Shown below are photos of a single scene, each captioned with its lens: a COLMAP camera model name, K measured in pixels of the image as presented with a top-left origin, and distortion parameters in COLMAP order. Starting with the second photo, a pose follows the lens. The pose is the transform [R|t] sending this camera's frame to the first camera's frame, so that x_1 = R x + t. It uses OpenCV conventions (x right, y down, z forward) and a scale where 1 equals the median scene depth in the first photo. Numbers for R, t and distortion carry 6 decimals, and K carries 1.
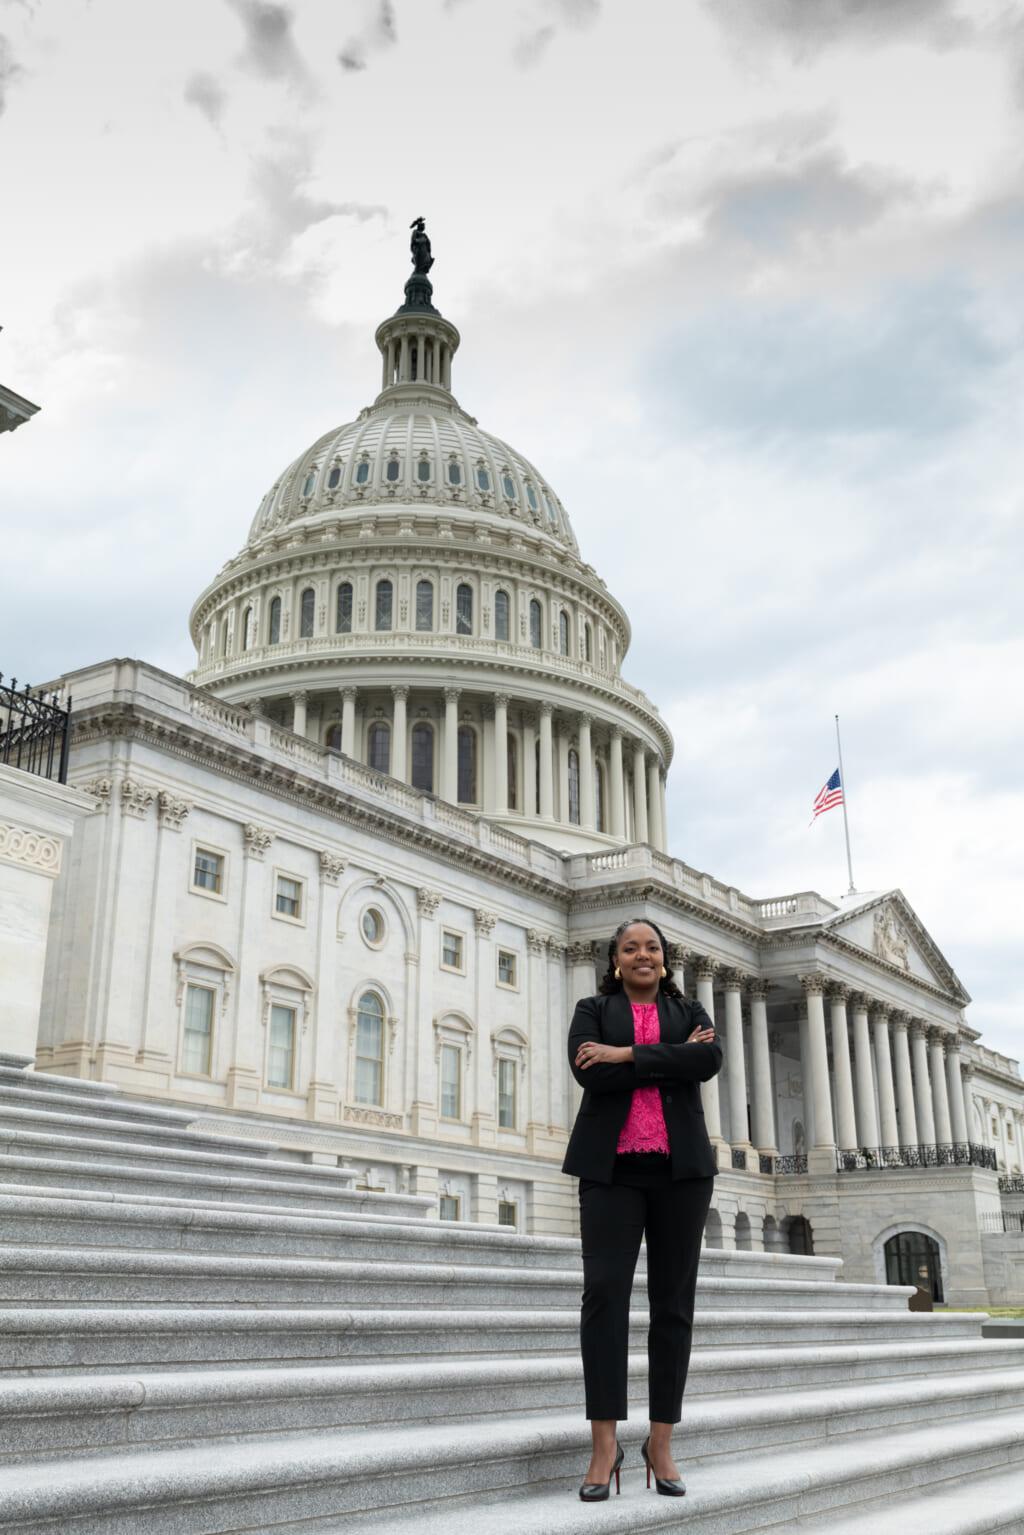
lens RADIAL K [[1524.0, 0, 520.6], [0, 1524.0, 761.2], [0, 0, 1]] dist [-0.004074, 0.000000]
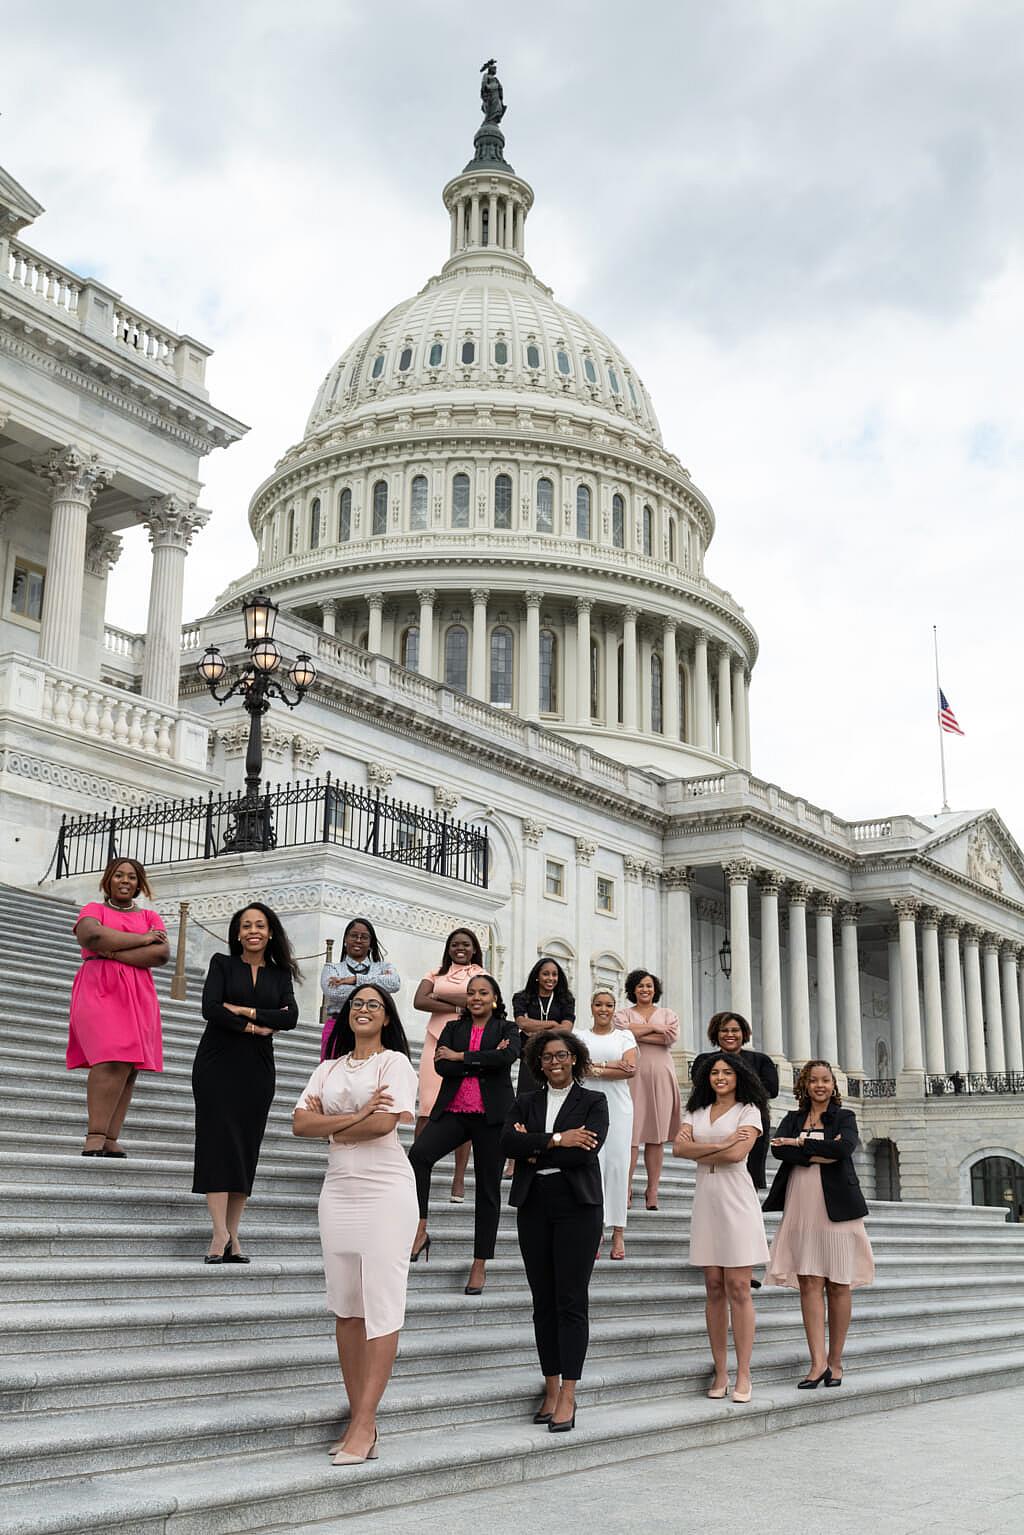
lens RADIAL K [[2270.2, 0, 401.8], [0, 2270.2, 625.1], [0, 0, 1]] dist [0.025610, 0.000000]
pose [[0.999907, 0.012589, 0.005228, -0.143692], [-0.012977, 0.996533, 0.082178, -0.152831], [-0.004176, -0.082238, 0.996604, -0.450522]]
